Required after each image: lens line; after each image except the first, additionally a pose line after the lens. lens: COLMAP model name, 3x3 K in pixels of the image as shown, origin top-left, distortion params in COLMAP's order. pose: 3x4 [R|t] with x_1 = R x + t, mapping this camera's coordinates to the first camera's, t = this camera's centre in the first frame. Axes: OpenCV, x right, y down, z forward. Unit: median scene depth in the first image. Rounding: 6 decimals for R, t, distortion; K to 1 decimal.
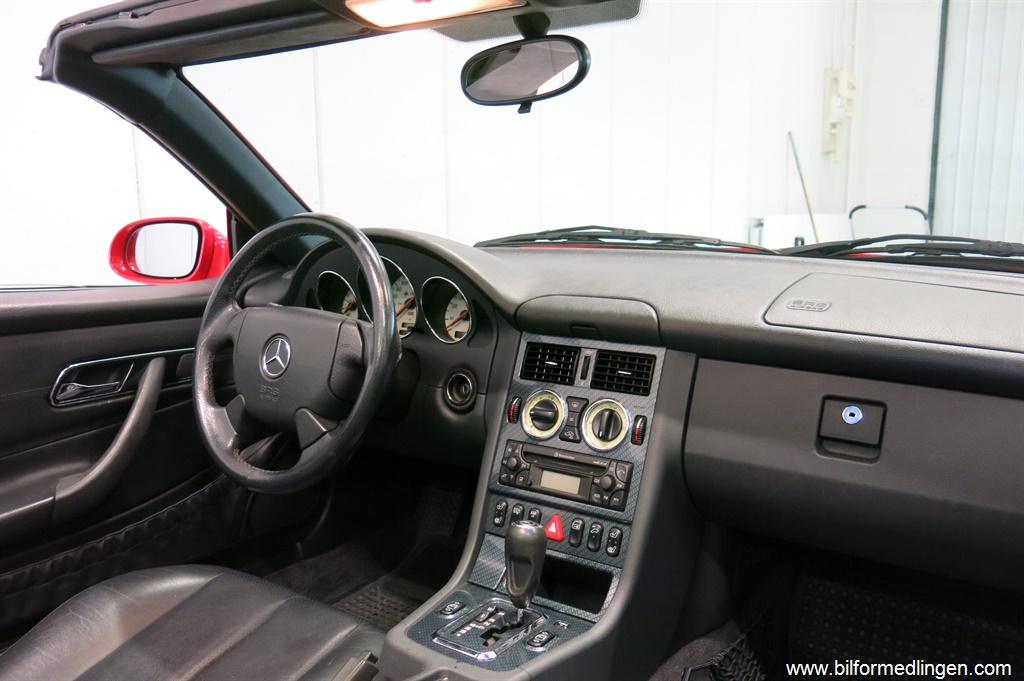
lens RADIAL K [[902.3, 0, 512.0], [0, 902.3, 340.5], [0, 0, 1]] dist [-0.005917, 0.002907]
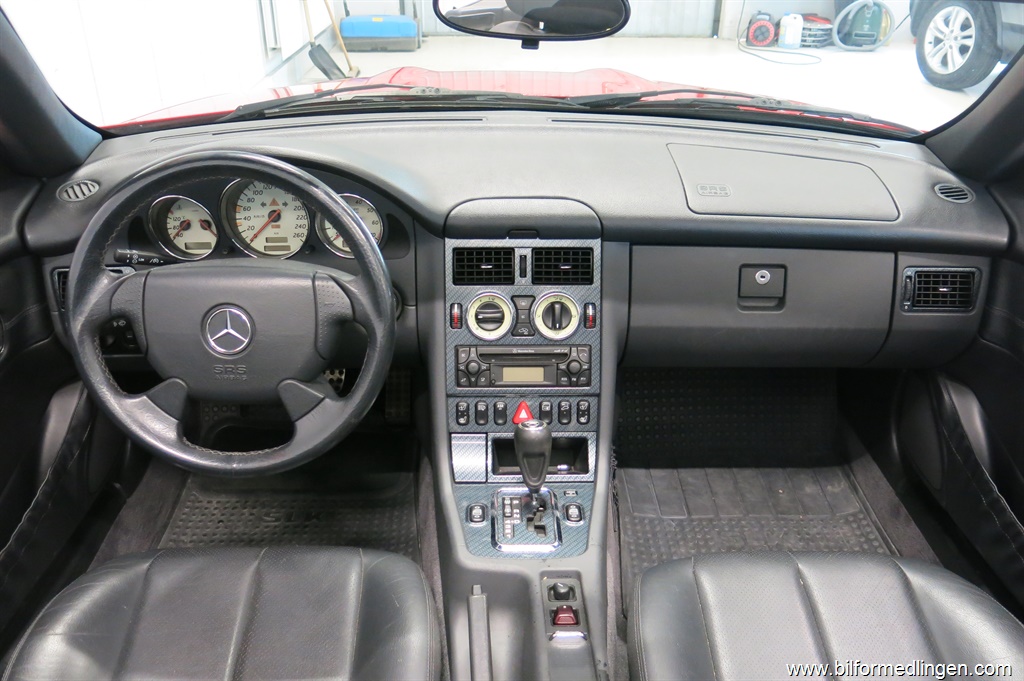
lens RADIAL K [[902.3, 0, 512.0], [0, 902.3, 340.5], [0, 0, 1]] dist [-0.005917, 0.002907]
pose [[0.781928, -0.272267, 0.560767, -0.560314], [0.076103, 0.934539, 0.347627, -0.264110], [-0.618706, -0.229143, 0.751463, 0.186497]]
